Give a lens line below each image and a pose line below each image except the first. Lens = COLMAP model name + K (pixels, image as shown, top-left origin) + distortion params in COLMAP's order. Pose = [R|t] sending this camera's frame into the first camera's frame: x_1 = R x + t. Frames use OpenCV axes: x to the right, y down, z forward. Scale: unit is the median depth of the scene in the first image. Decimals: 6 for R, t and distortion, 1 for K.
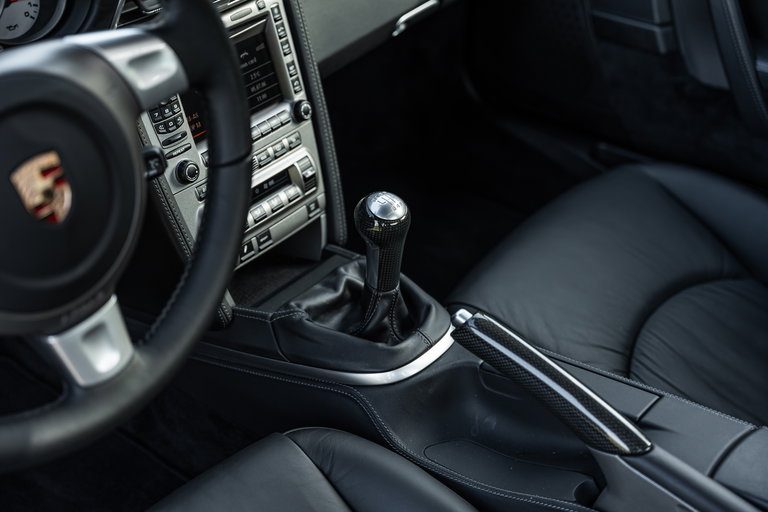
lens RADIAL K [[1093.3, 0, 384.0], [0, 1093.3, 256.0], [0, 0, 1]] dist [0.038670, 0.042662]
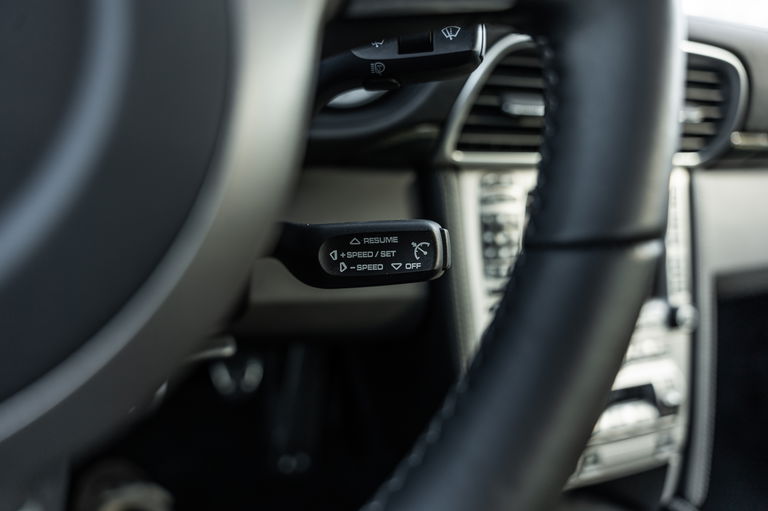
lens RADIAL K [[506.5, 0, 384.0], [0, 506.5, 255.5], [0, 0, 1]] dist [-0.008617, -0.001148]
pose [[0.840847, 0.193712, -0.505422, -0.080071], [-0.343177, 0.912890, -0.221047, -0.019533], [0.418575, 0.359316, 0.834078, 0.597543]]
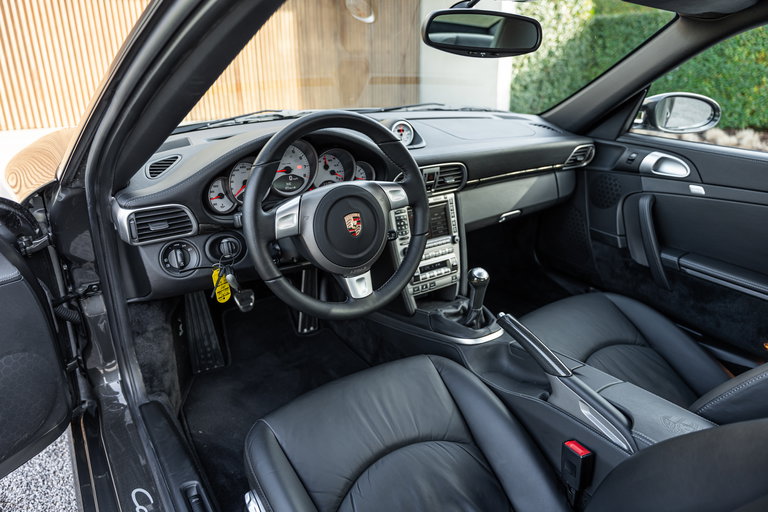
lens RADIAL K [[506.5, 0, 384.0], [0, 506.5, 256.0], [0, 0, 1]] dist [-0.008617, -0.001148]
pose [[0.955581, 0.129946, -0.264534, 0.084318], [-0.181837, 0.966305, -0.182180, 0.152374], [0.231947, 0.222190, 0.947012, -0.151916]]
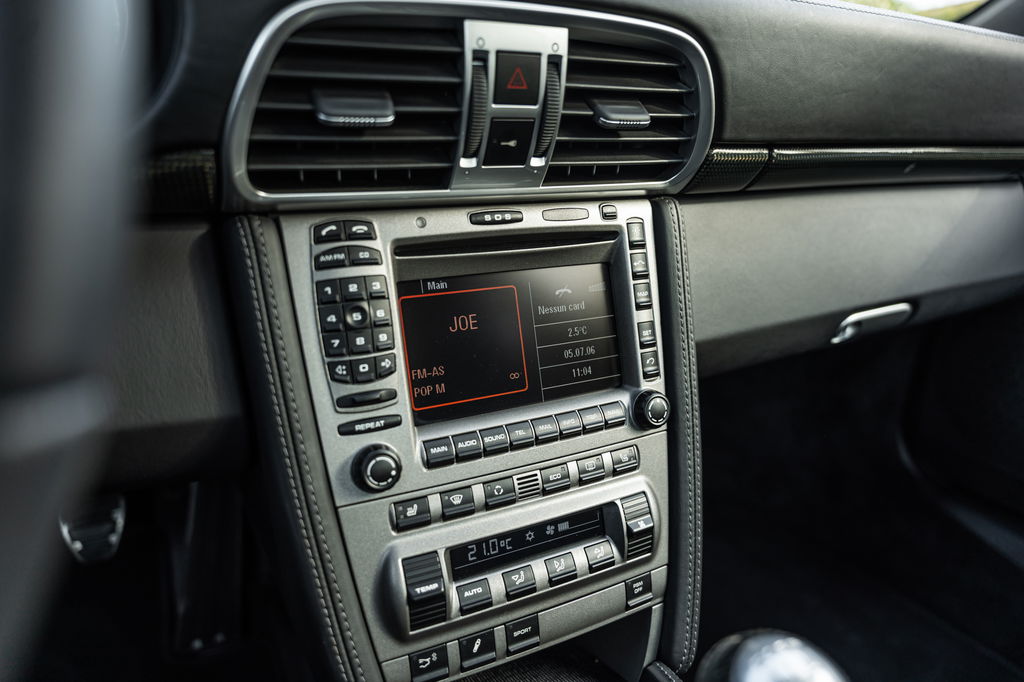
lens RADIAL K [[675.3, 0, 512.0], [0, 675.3, 341.0], [0, 0, 1]] dist [-0.008617, -0.001148]
pose [[0.909649, 0.151835, -0.386634, -0.011912], [-0.252655, 0.941064, -0.224866, -0.071664], [0.329704, 0.302234, 0.894399, 0.668291]]
